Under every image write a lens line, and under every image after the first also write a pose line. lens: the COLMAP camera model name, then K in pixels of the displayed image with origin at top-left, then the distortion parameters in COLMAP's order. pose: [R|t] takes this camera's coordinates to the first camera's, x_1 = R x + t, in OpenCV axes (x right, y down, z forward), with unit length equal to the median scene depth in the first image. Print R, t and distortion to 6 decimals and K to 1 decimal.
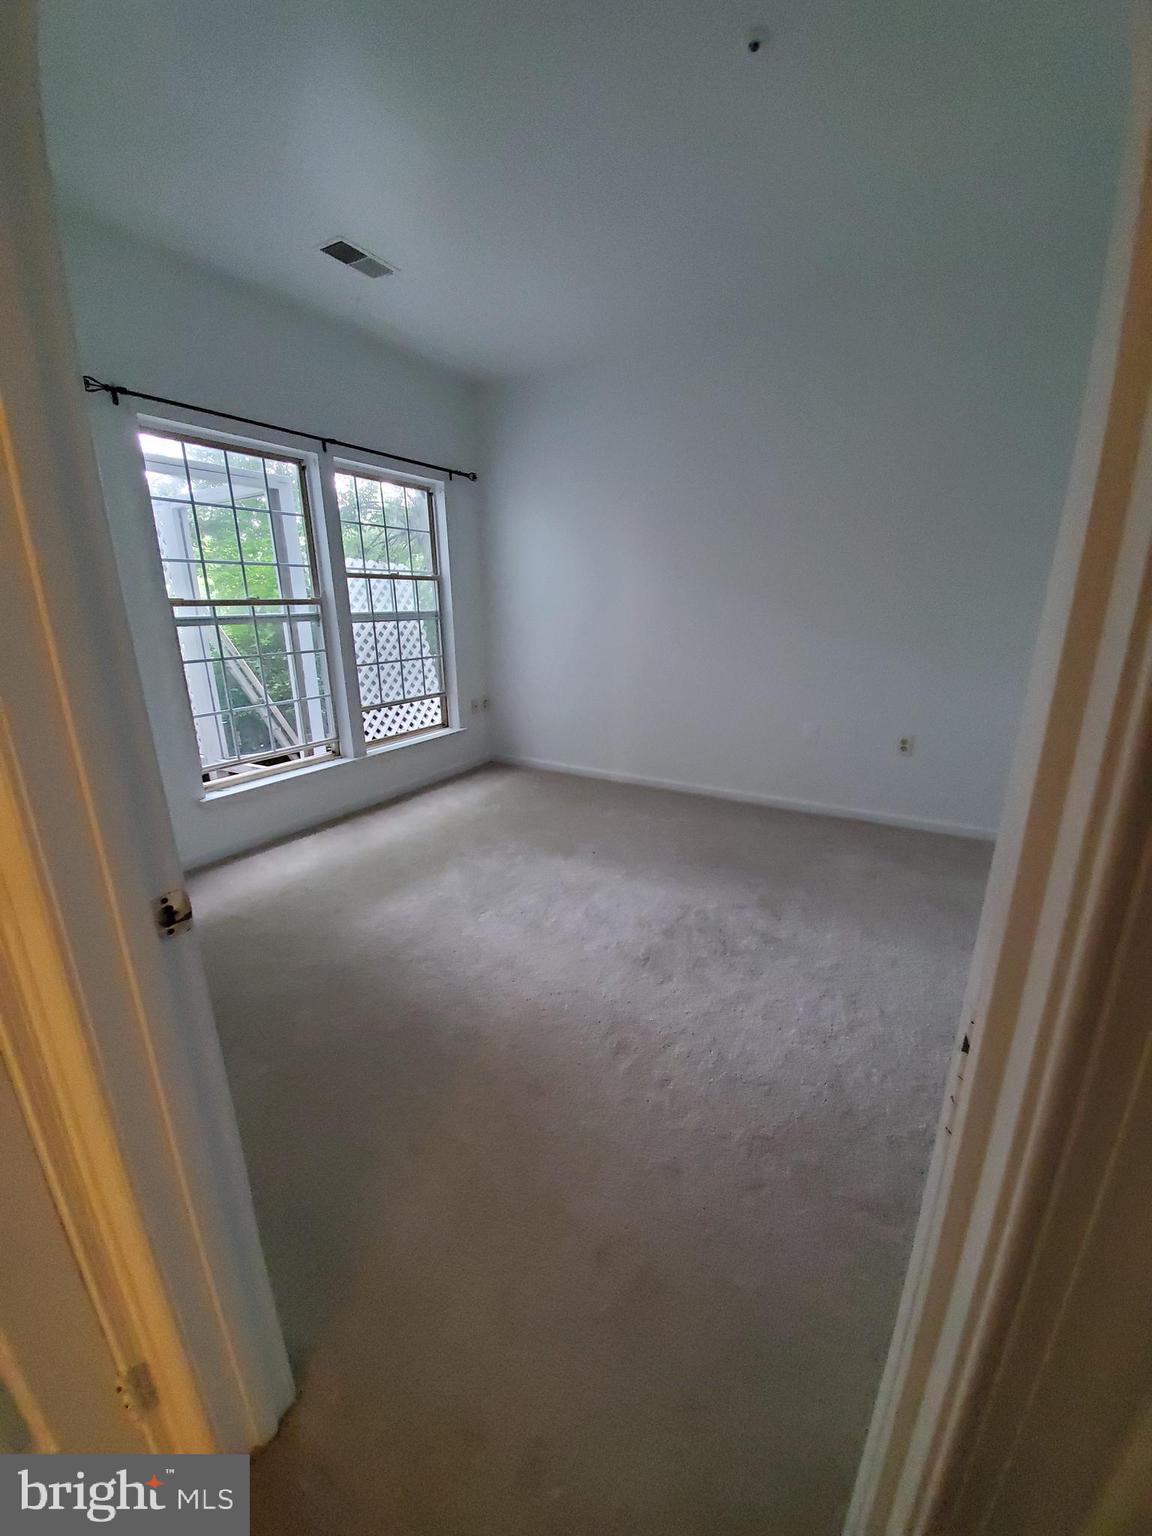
lens RADIAL K [[613.2, 0, 585.0], [0, 613.2, 765.1], [0, 0, 1]] dist [0.001631, 0.000106]
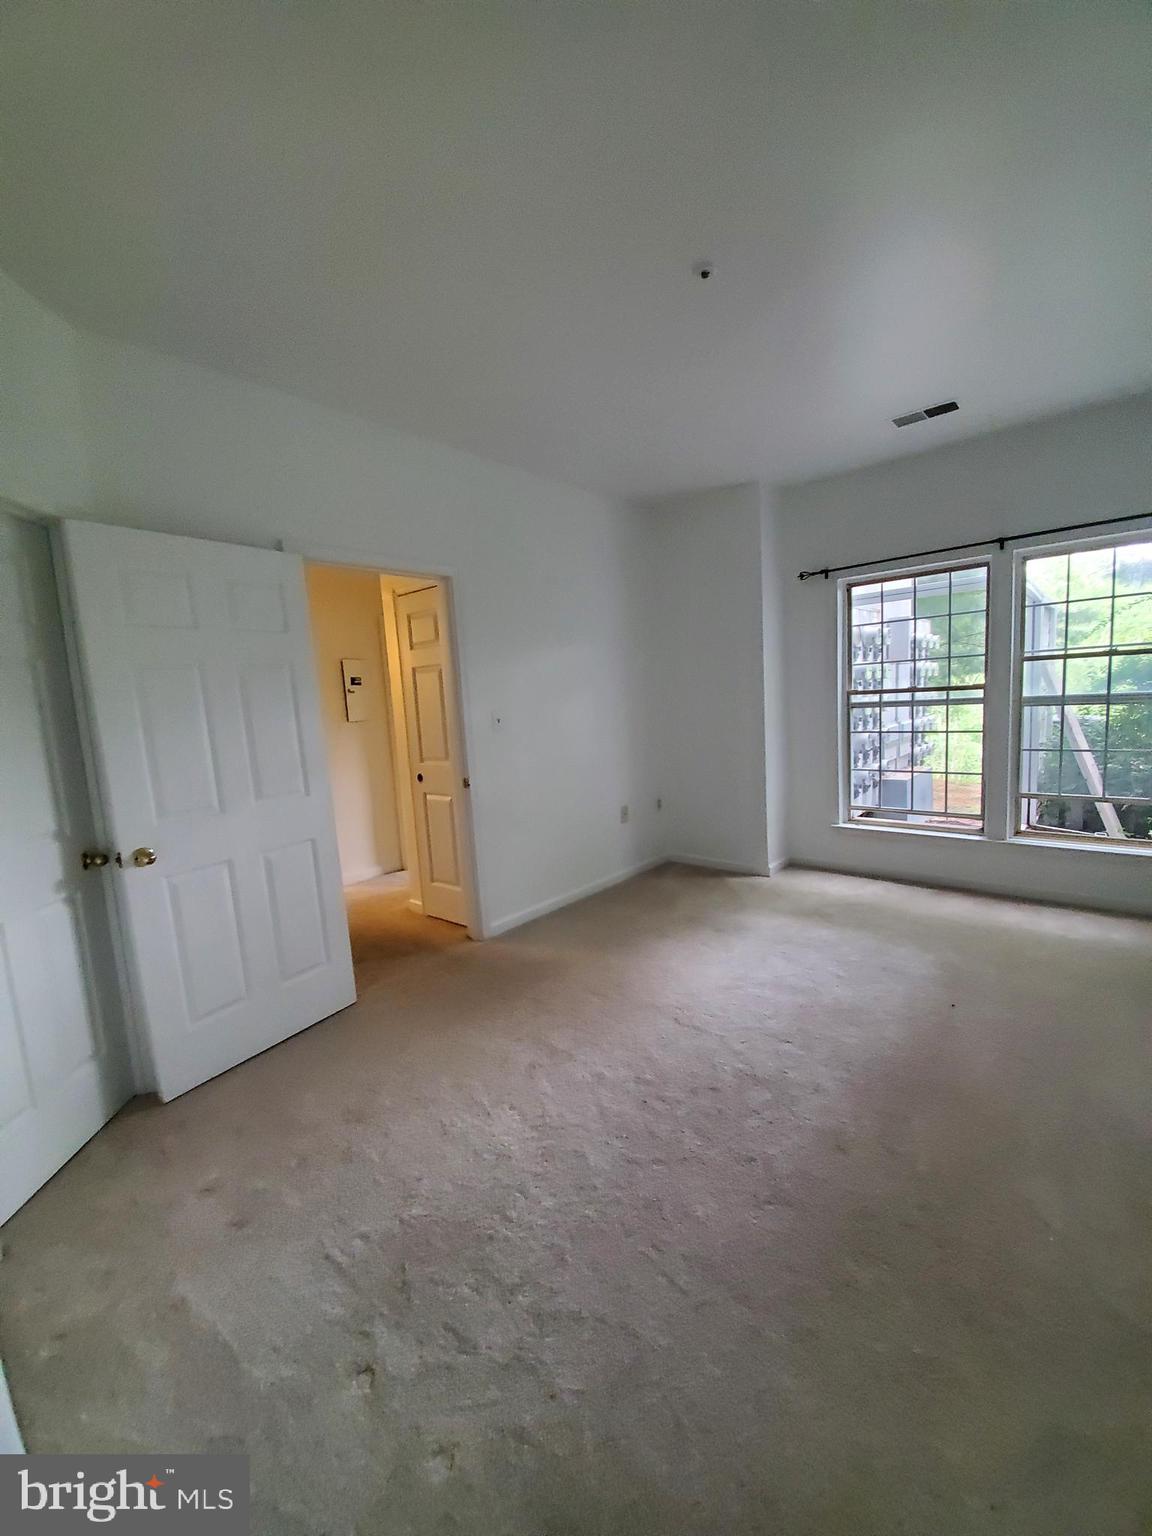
lens RADIAL K [[608.2, 0, 587.1], [0, 608.2, 770.6], [0, 0, 1]] dist [0.019969, -0.019301]
pose [[-0.187699, 0.137047, -0.972619, 0.826970], [-0.200471, 0.964029, 0.174524, -0.191862], [0.961551, 0.227739, -0.153473, 0.592061]]
